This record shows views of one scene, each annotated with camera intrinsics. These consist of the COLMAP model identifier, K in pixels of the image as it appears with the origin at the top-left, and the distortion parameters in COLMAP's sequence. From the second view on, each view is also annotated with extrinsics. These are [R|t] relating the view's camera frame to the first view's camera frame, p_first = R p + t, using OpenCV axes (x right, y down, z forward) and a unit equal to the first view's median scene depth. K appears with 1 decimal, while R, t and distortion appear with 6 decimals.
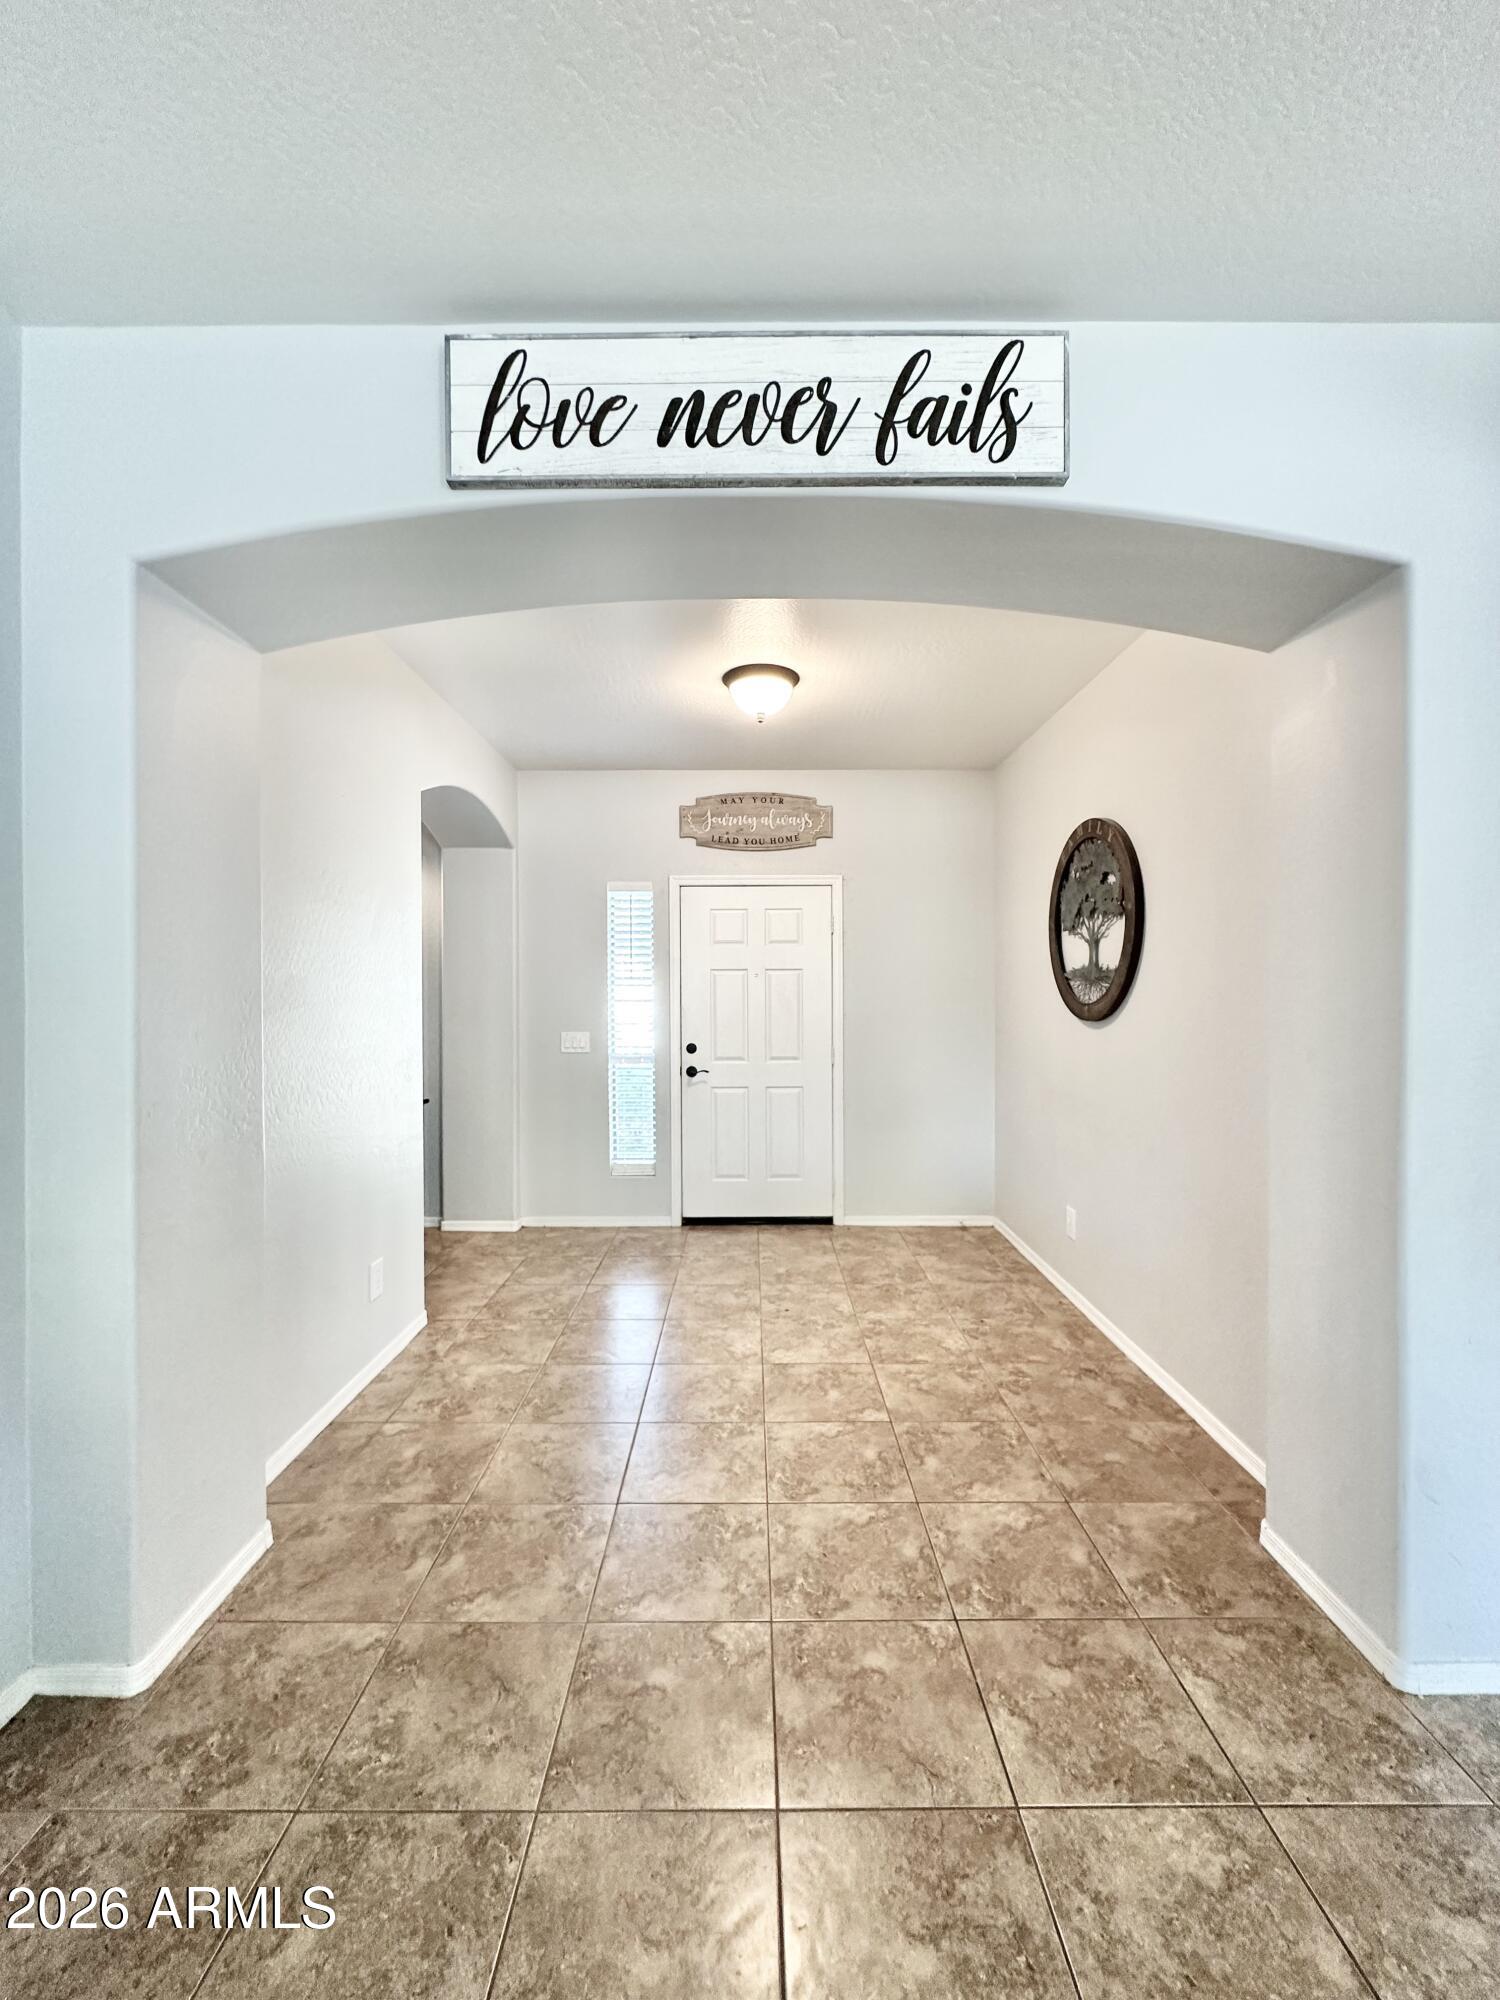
lens RADIAL K [[799.4, 0, 749.4], [0, 799.4, 998.2], [0, 0, 1]] dist [0.001112, 0.000175]
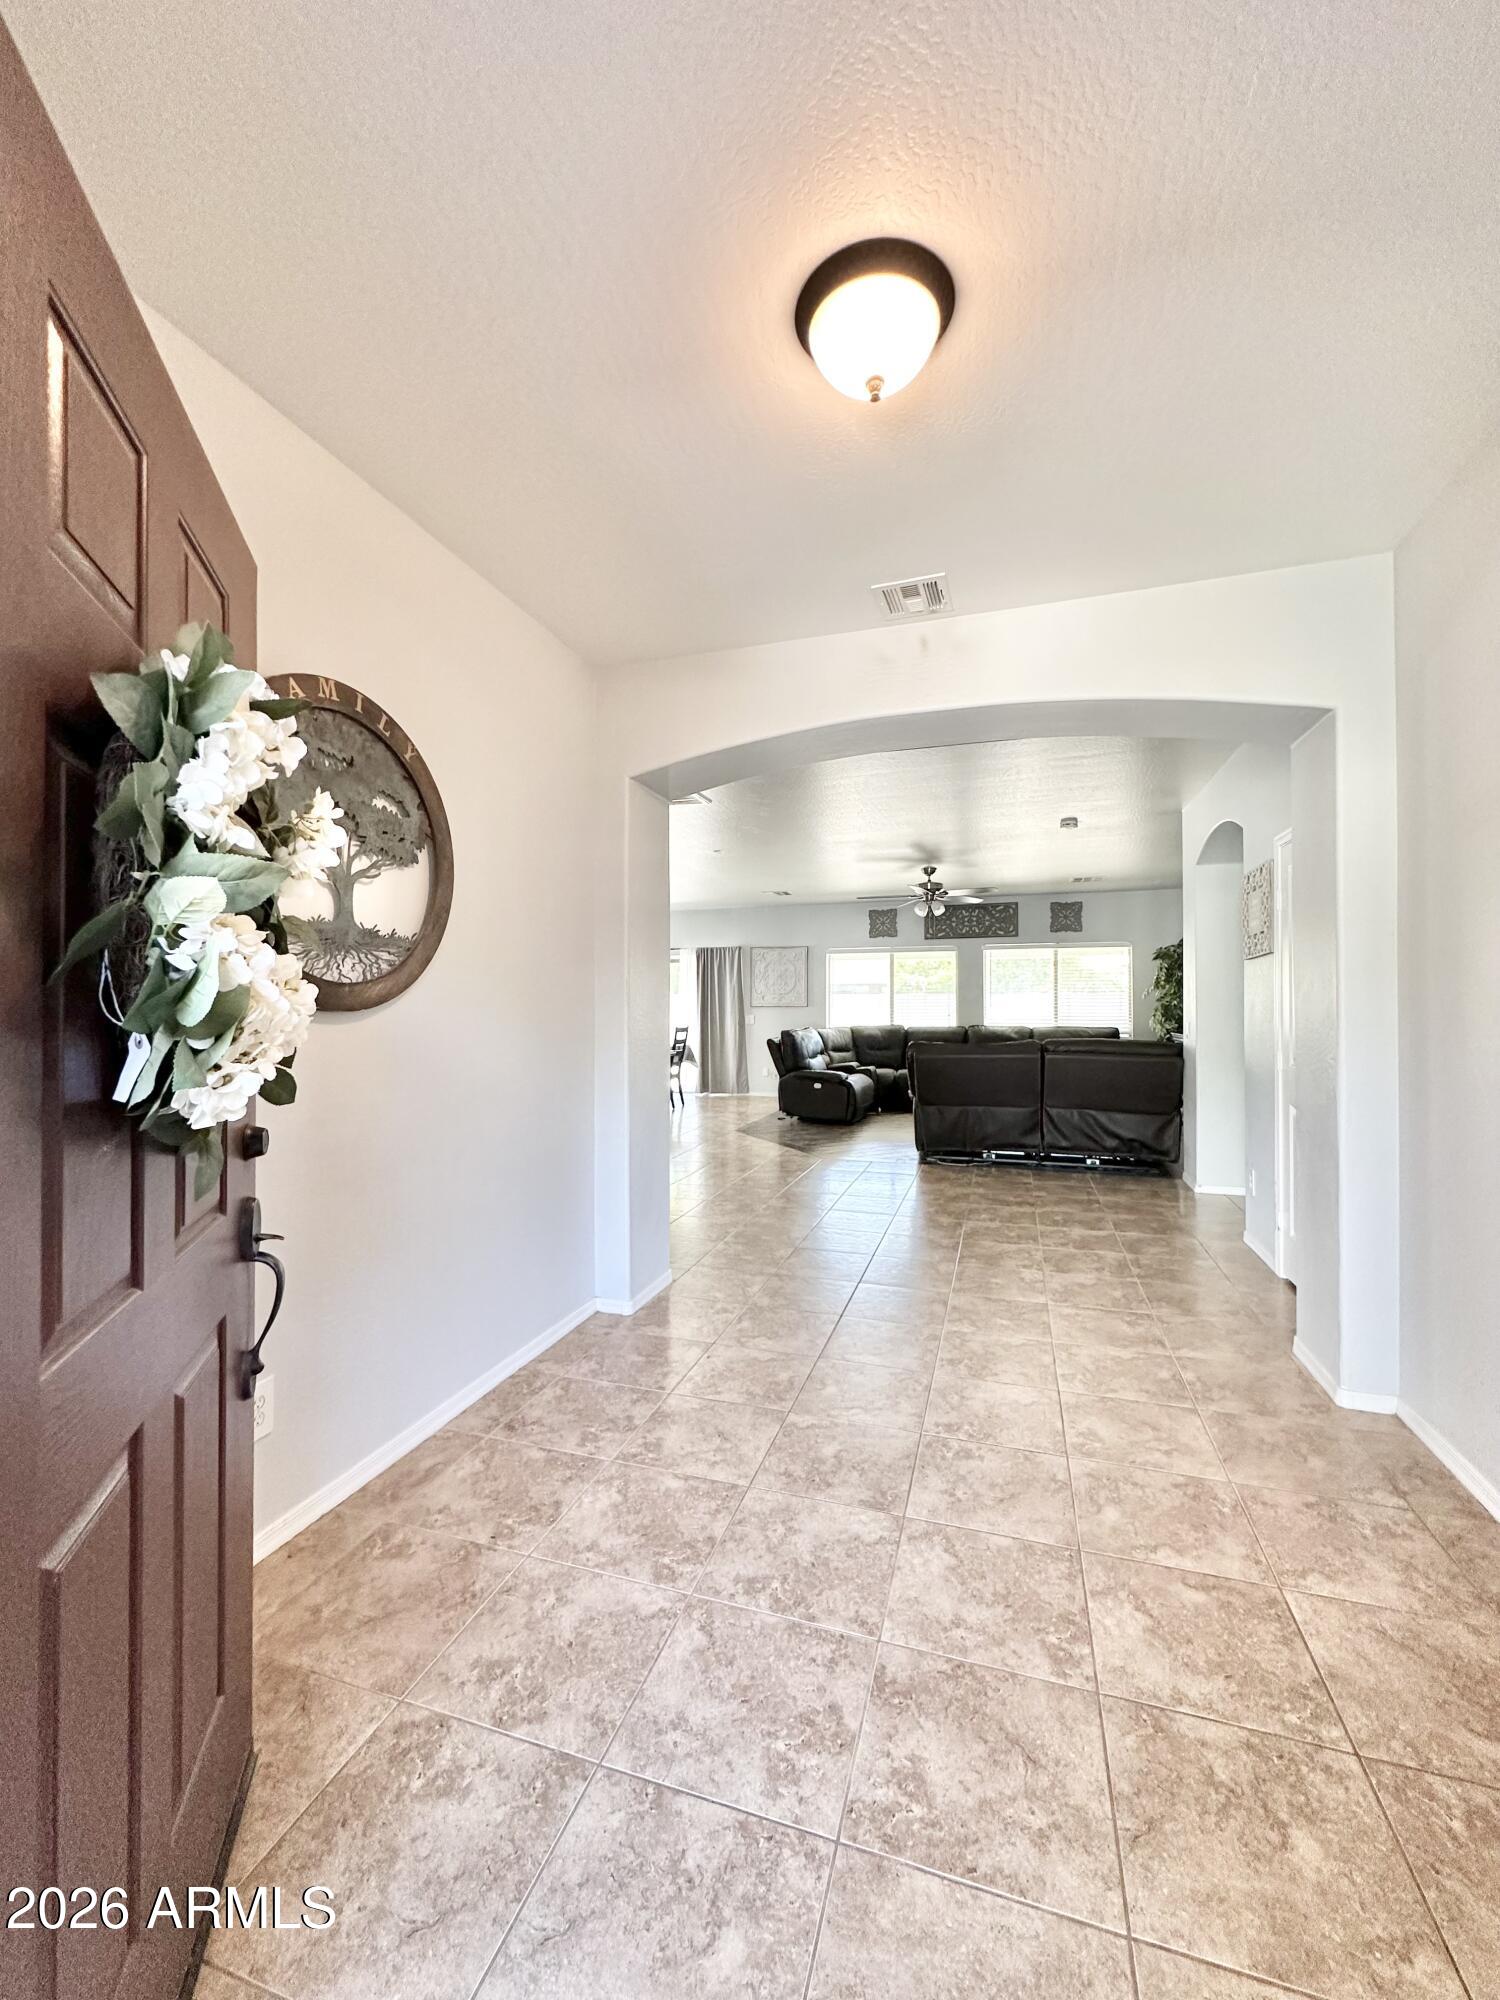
lens RADIAL K [[799.4, 0, 746.6], [0, 799.4, 998.2], [0, 0, 1]] dist [0.001112, 0.000175]
pose [[-0.950428, 0.005705, 0.310894, -0.072149], [0.004471, 0.999979, -0.004681, 0.025730], [-0.310914, -0.003059, -0.950433, 1.750574]]
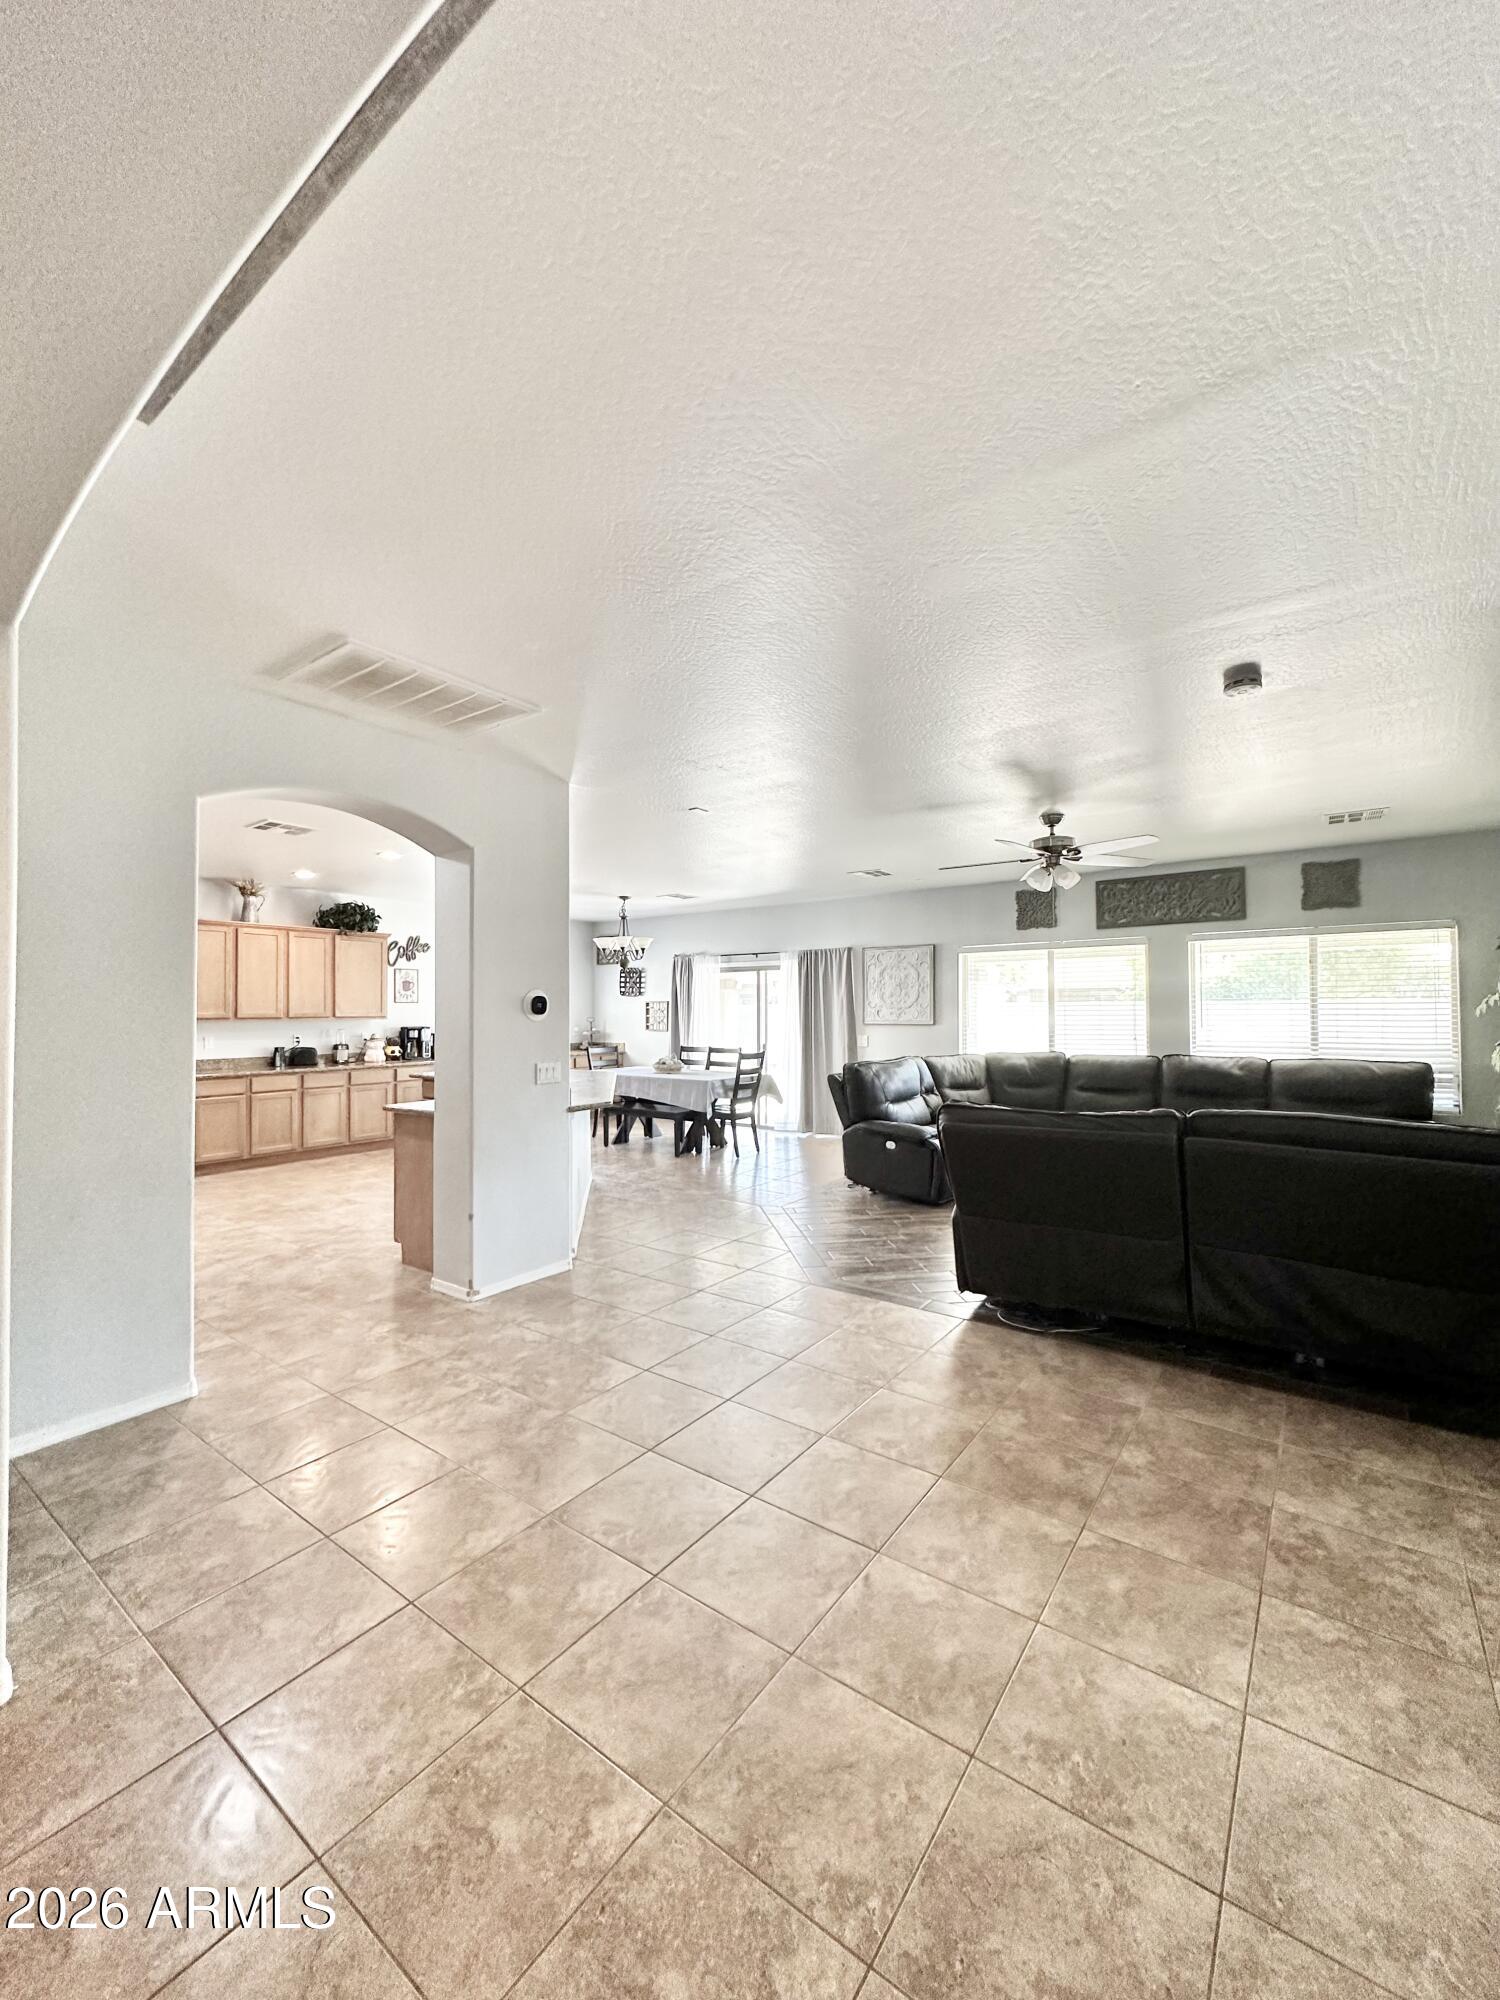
lens RADIAL K [[799.4, 0, 748.3], [0, 799.4, 1002.5], [0, 0, 1]] dist [0.001112, 0.000175]
pose [[-0.803325, 0.011841, 0.595423, -0.329948], [0.008502, 0.999928, -0.008414, -0.013495], [-0.595480, -0.001696, -0.803369, 0.707403]]
